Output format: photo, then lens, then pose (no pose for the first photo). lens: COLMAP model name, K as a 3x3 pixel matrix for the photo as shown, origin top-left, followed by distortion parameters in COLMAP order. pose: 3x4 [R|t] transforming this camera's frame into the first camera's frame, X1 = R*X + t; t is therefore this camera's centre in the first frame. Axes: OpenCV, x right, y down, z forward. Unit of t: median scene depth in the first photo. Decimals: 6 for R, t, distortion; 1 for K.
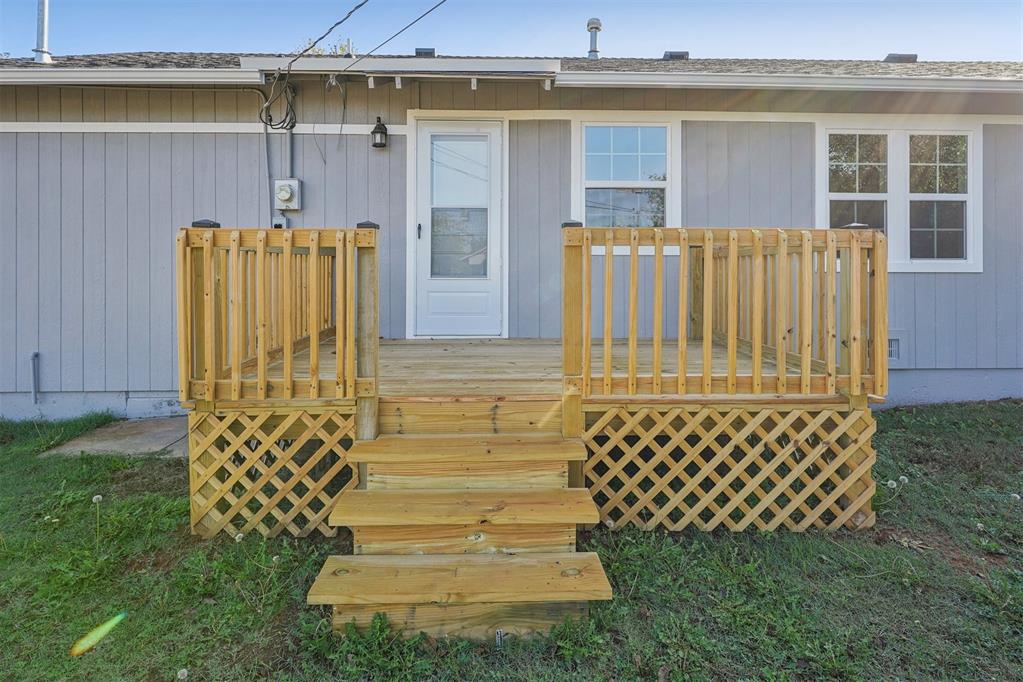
lens RADIAL K [[592.0, 0, 516.4], [0, 592.0, 265.3], [0, 0, 1]] dist [0.000915, 0.001672]
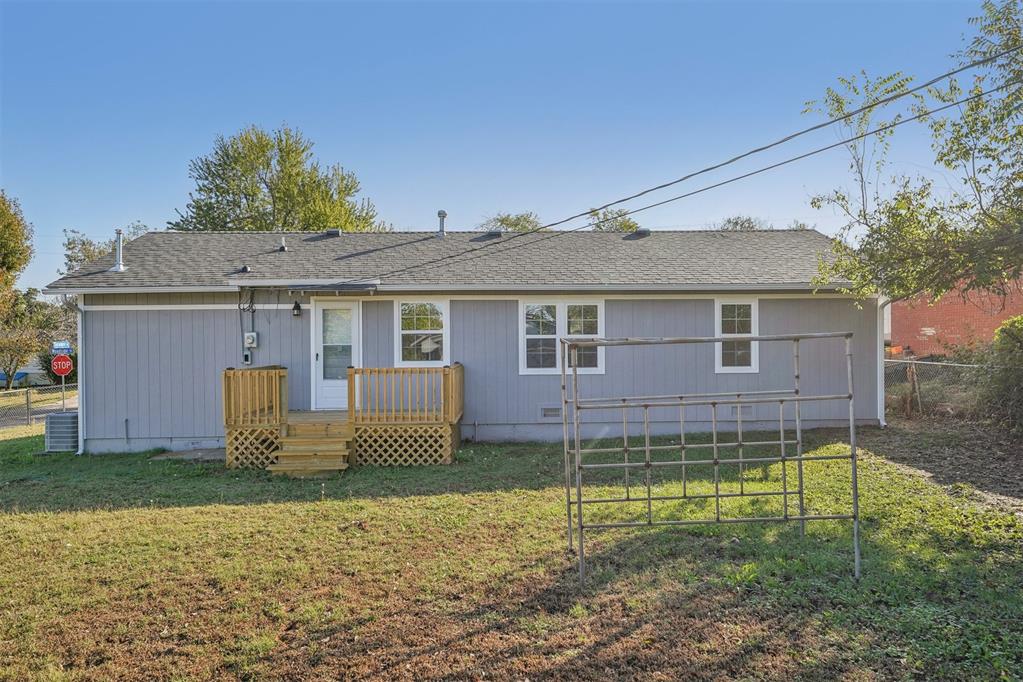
lens RADIAL K [[759.8, 0, 547.9], [0, 759.8, 346.1], [0, 0, 1]] dist [0.002055, 0.004841]
pose [[0.999368, -0.008395, 0.034539, 0.561151], [0.008139, 0.999938, 0.007552, -0.113526], [-0.034600, -0.007266, 0.999375, -1.701440]]
